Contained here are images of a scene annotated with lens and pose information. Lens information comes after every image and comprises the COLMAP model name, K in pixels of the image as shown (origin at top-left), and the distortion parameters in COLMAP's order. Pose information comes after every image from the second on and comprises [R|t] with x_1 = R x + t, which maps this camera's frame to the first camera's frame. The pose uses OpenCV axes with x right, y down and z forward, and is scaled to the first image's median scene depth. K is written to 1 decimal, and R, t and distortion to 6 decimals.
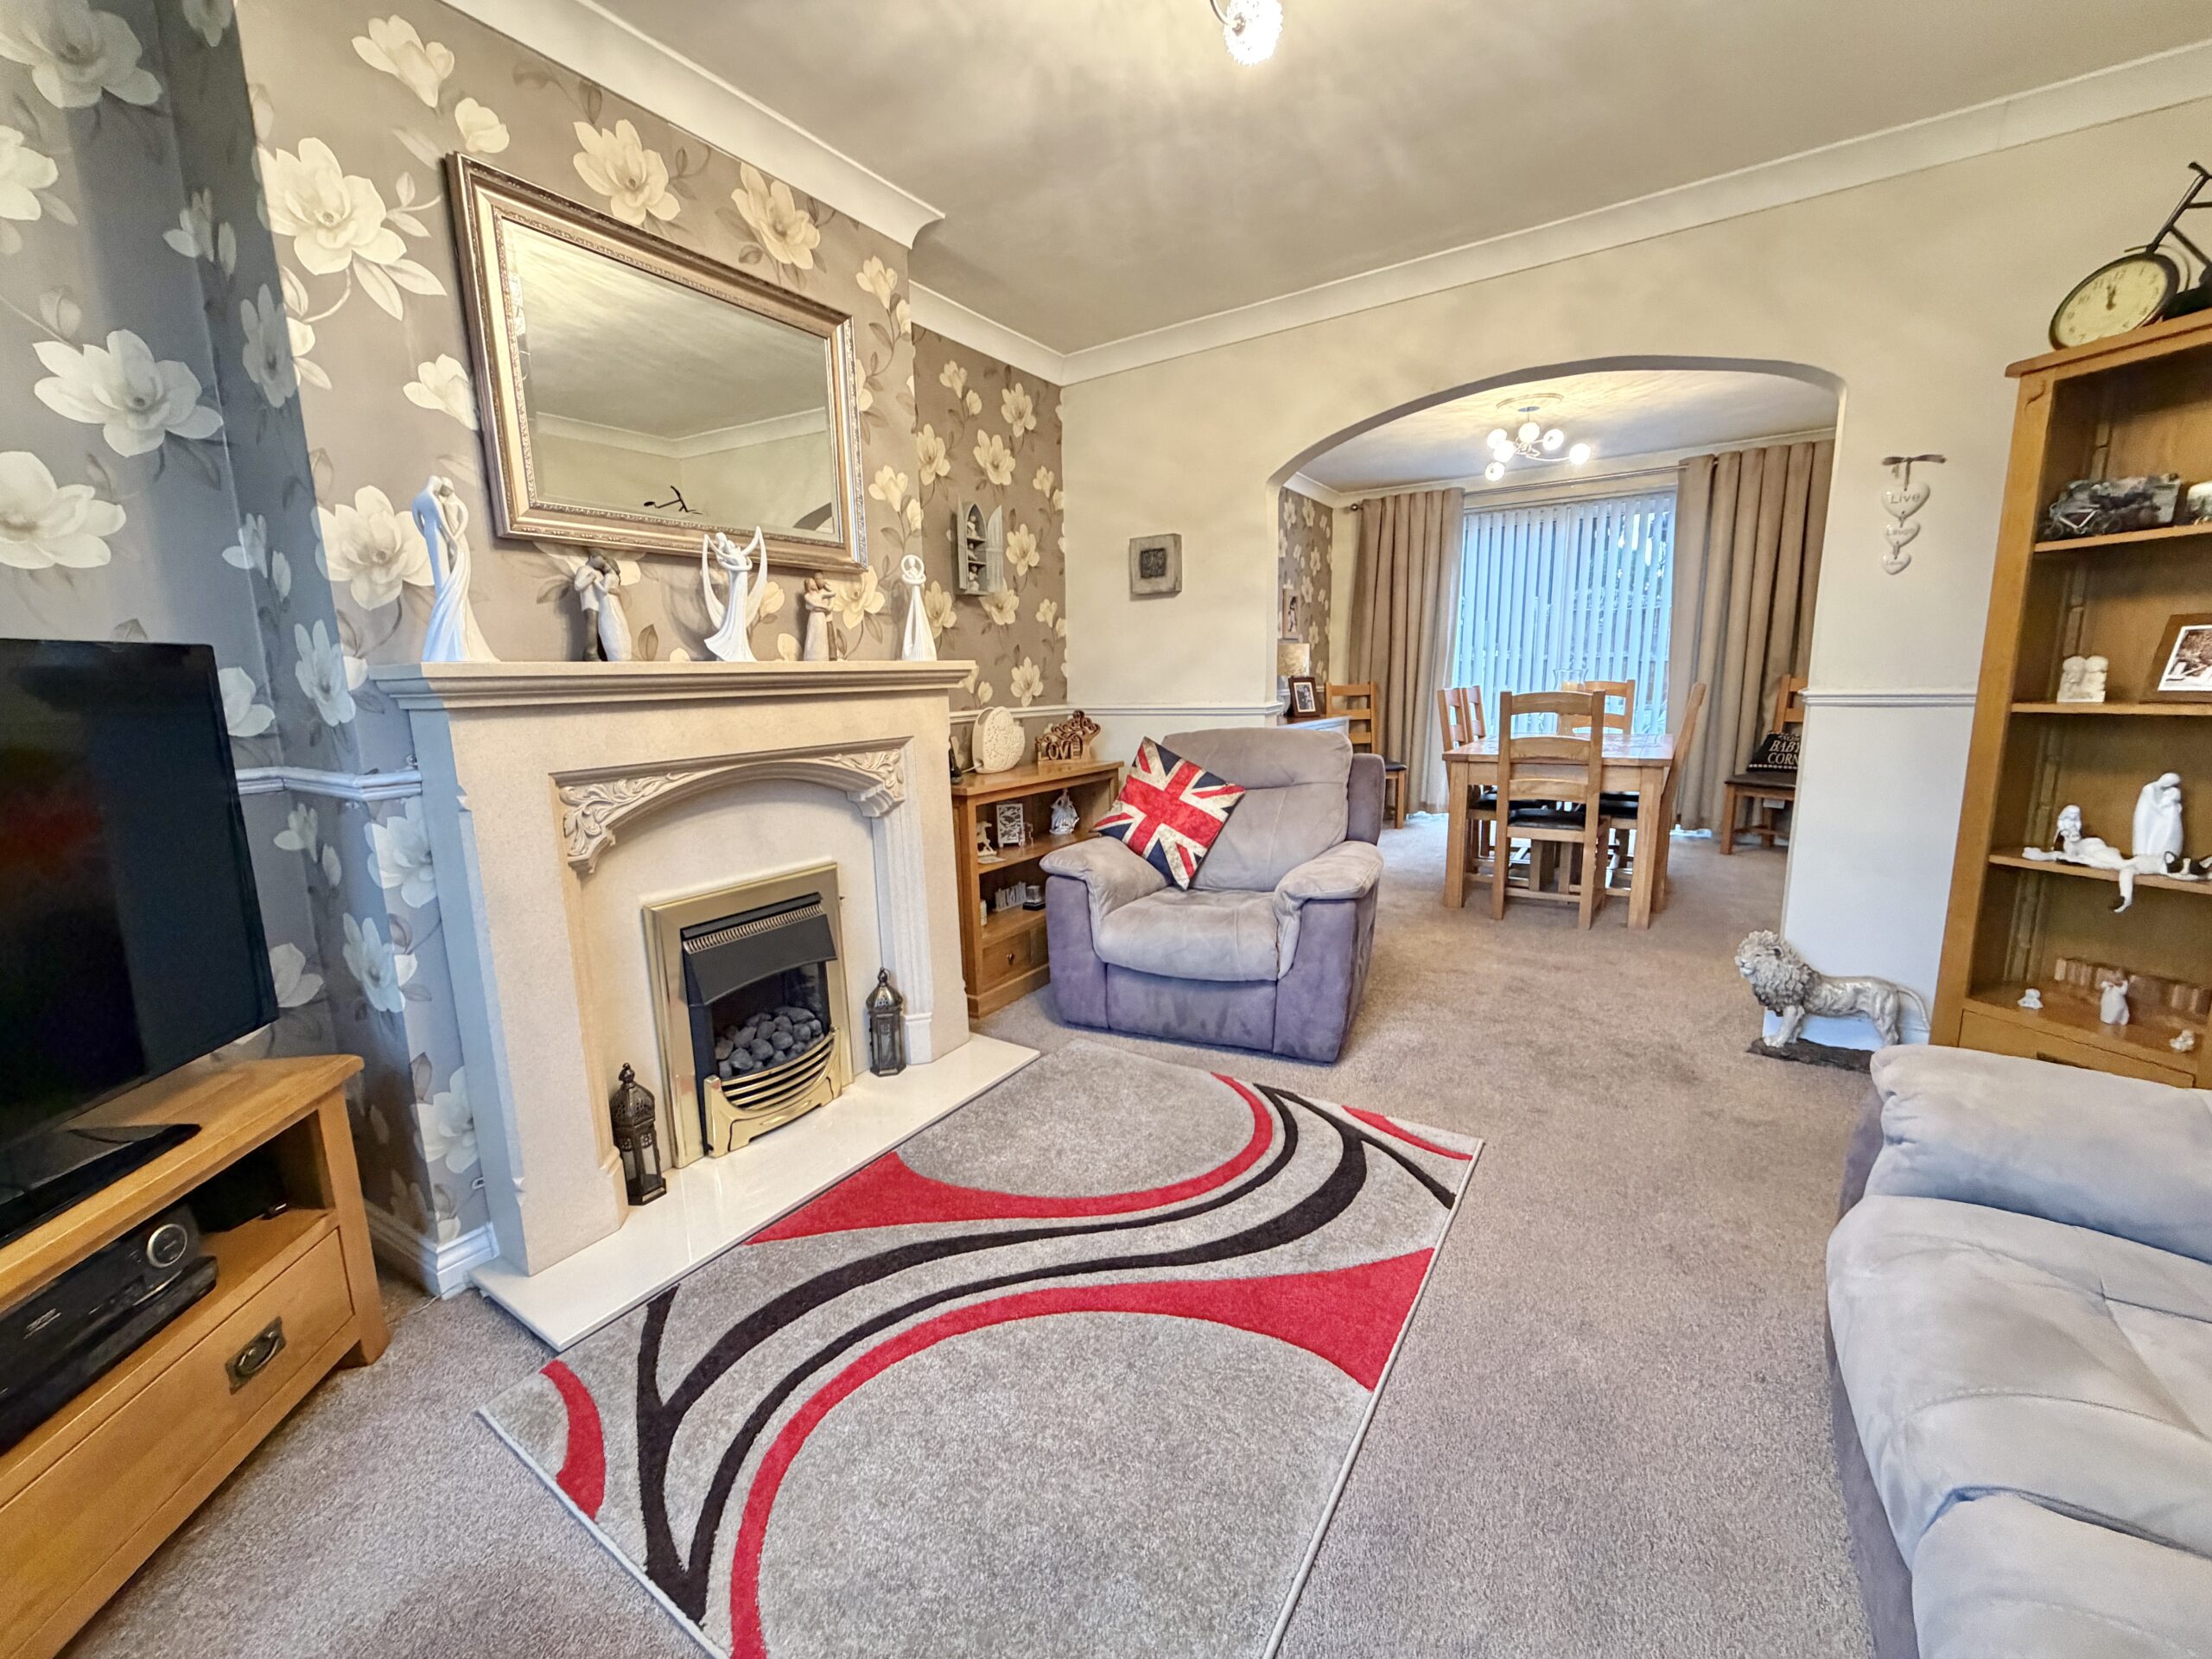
lens RADIAL K [[876.9, 0, 1096.3], [0, 876.9, 829.2], [0, 0, 1]] dist [-0.001886, 0.000079]
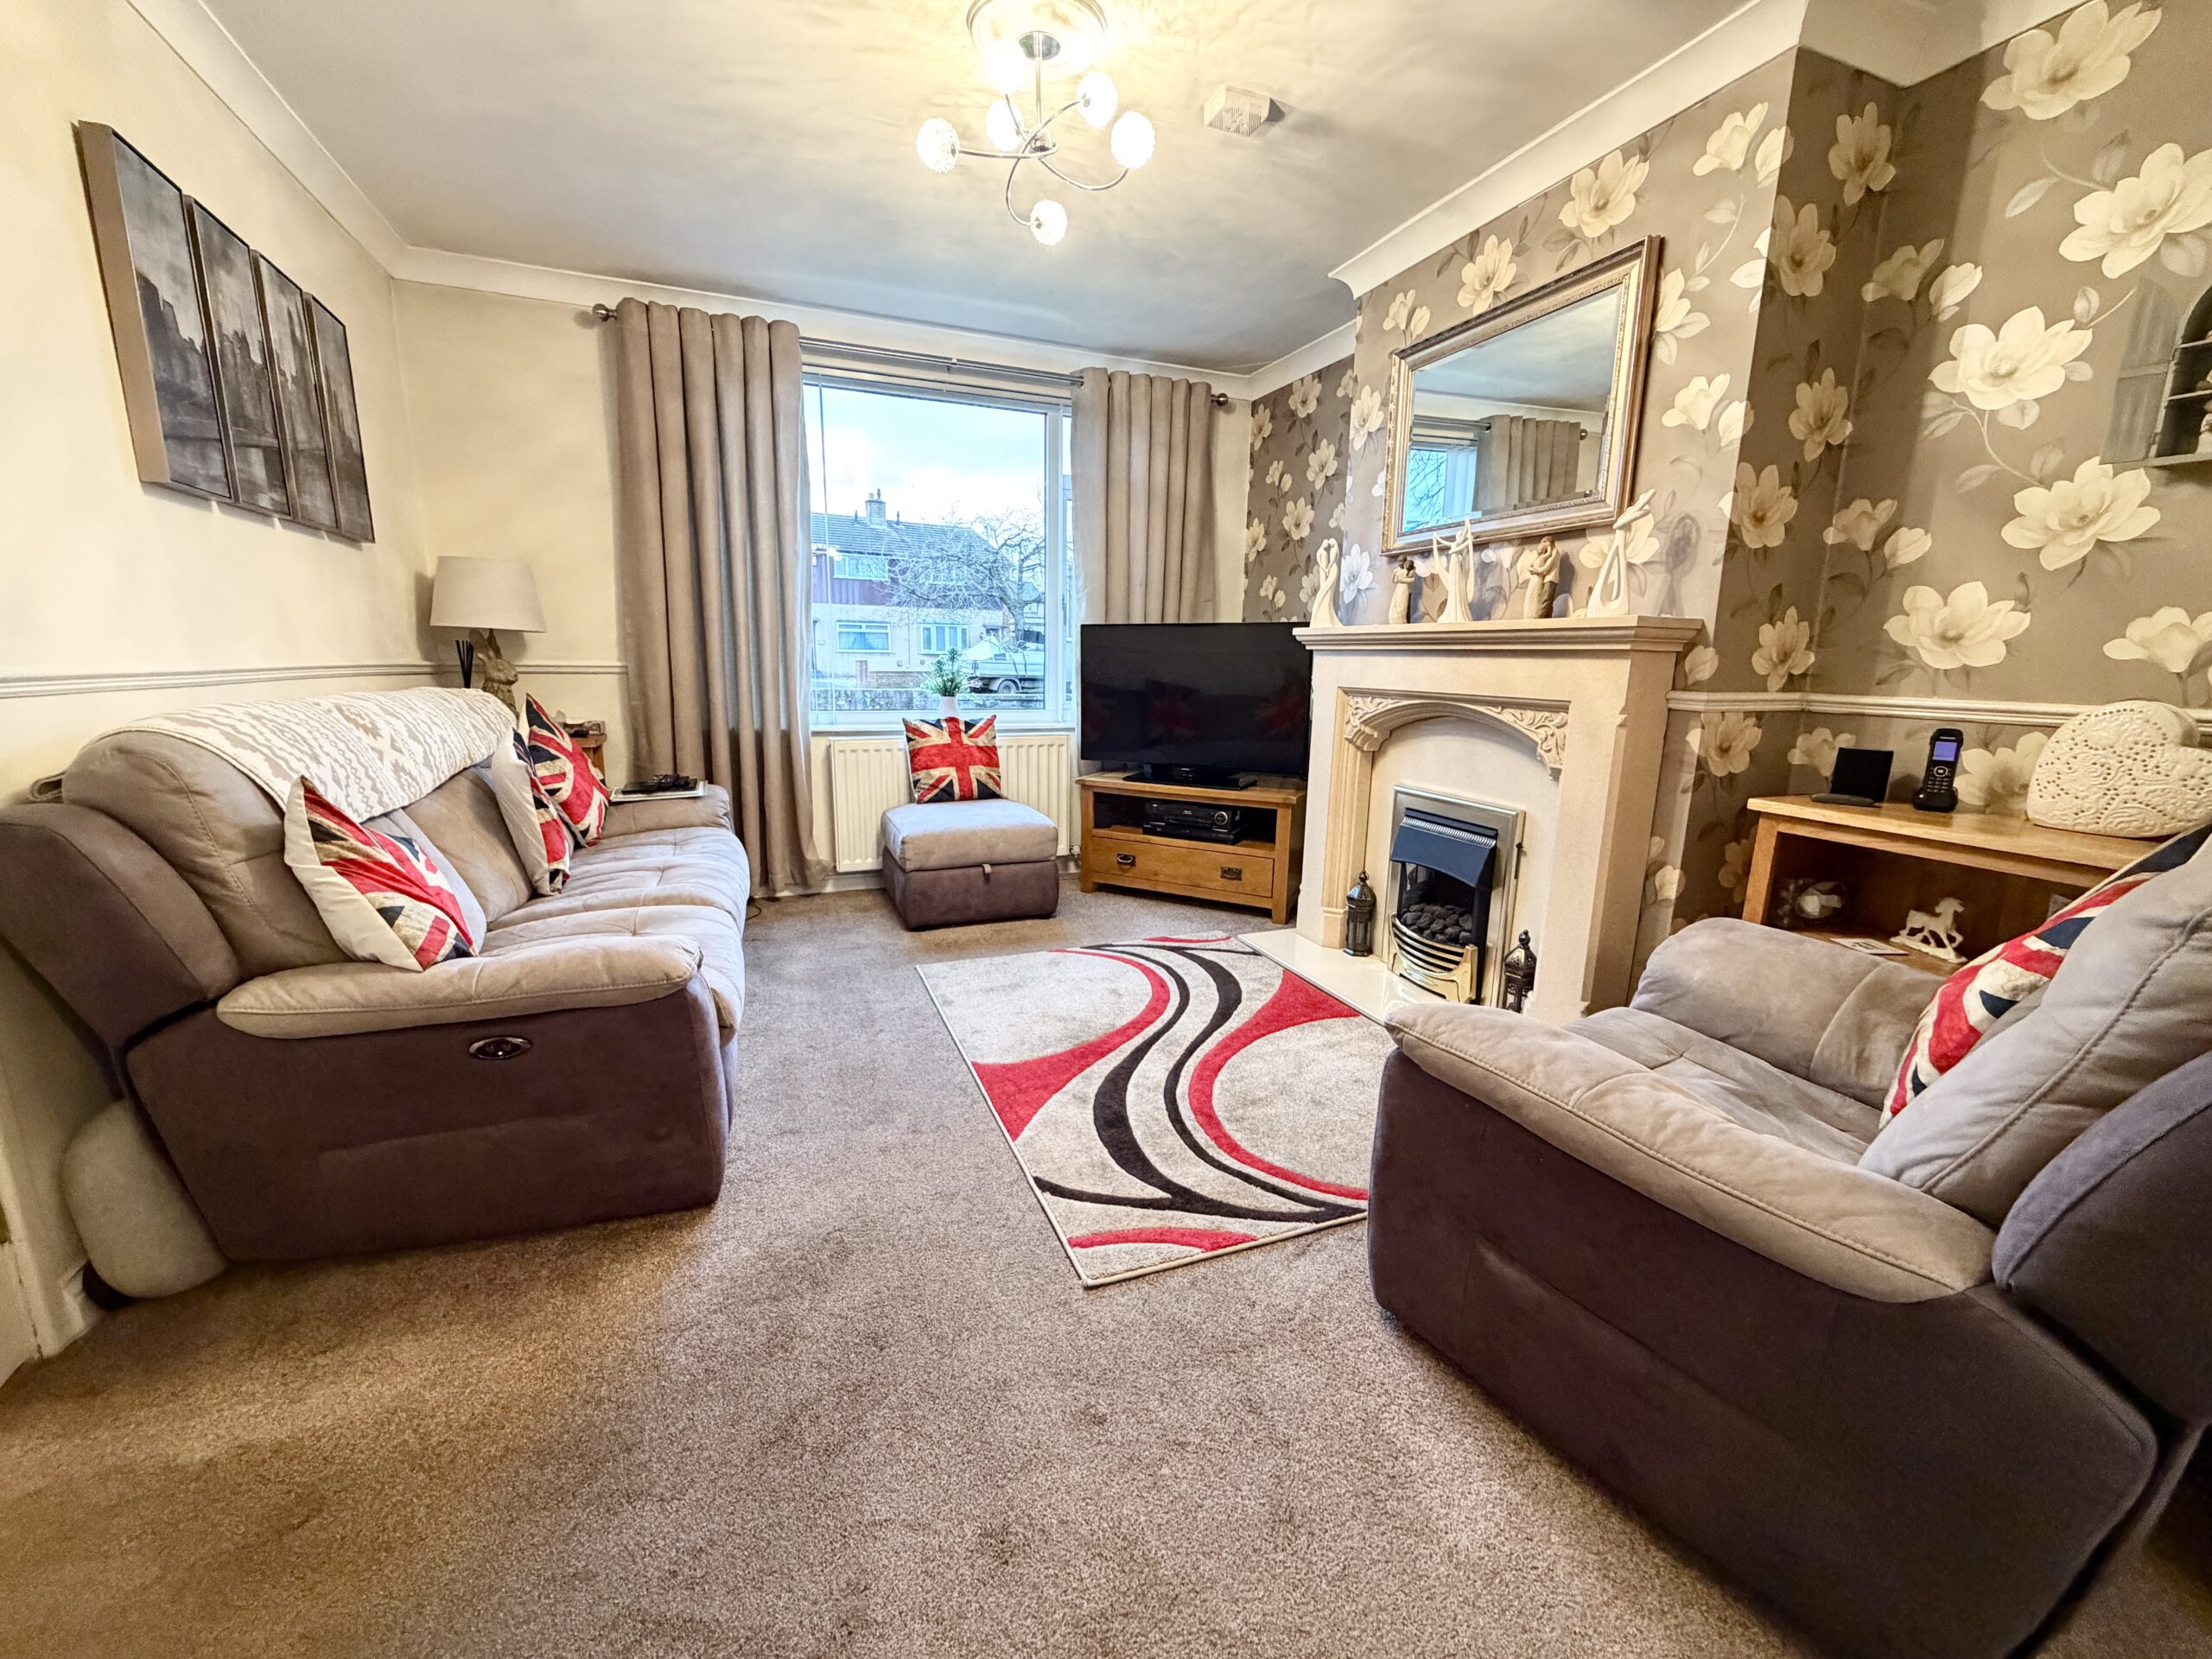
lens RADIAL K [[881.7, 0, 1105.8], [0, 881.7, 822.0], [0, 0, 1]] dist [0.001257, 0.000422]
pose [[-0.572980, 0.168917, -0.801973, 1.366284], [-0.144011, 0.942554, 0.301418, -0.319780], [0.806818, 0.288200, -0.515738, 1.842756]]
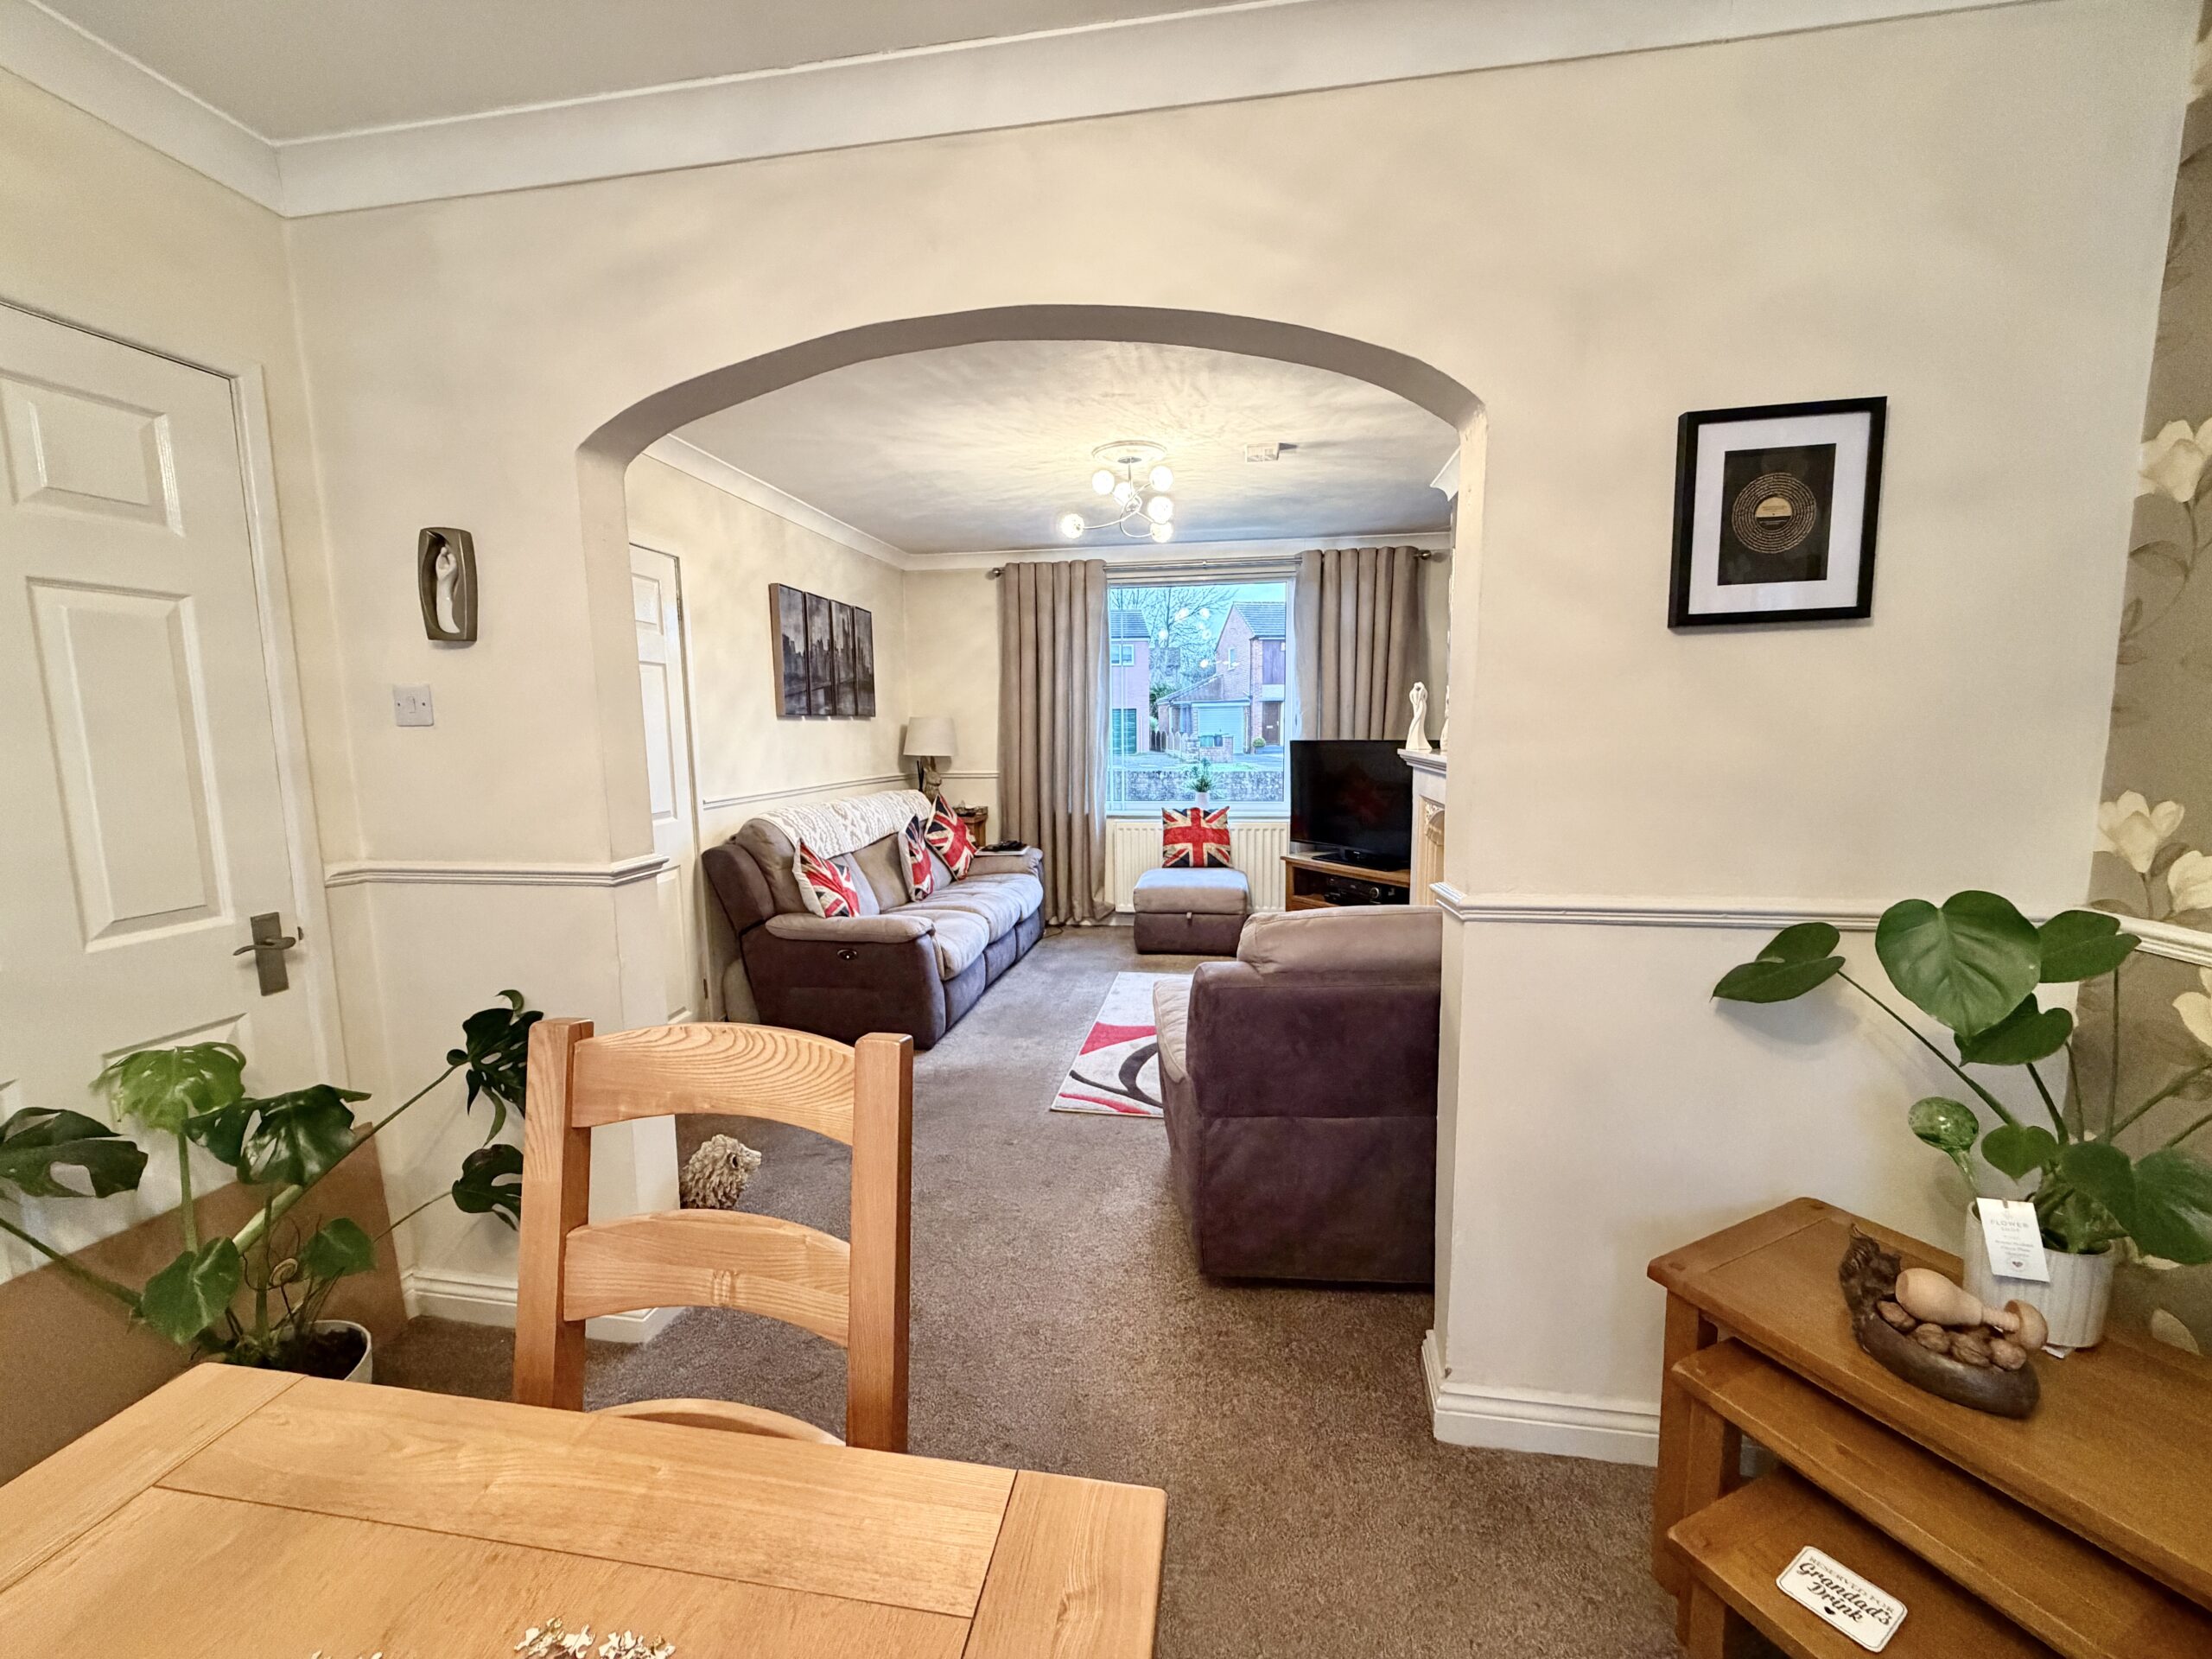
lens RADIAL K [[881.7, 0, 1105.8], [0, 881.7, 822.0], [0, 0, 1]] dist [0.001257, 0.000422]
pose [[-0.910520, 0.081065, -0.405440, 1.303143], [-0.037316, 0.960478, 0.275844, -0.702746], [0.411777, 0.266291, -0.871509, 3.107624]]
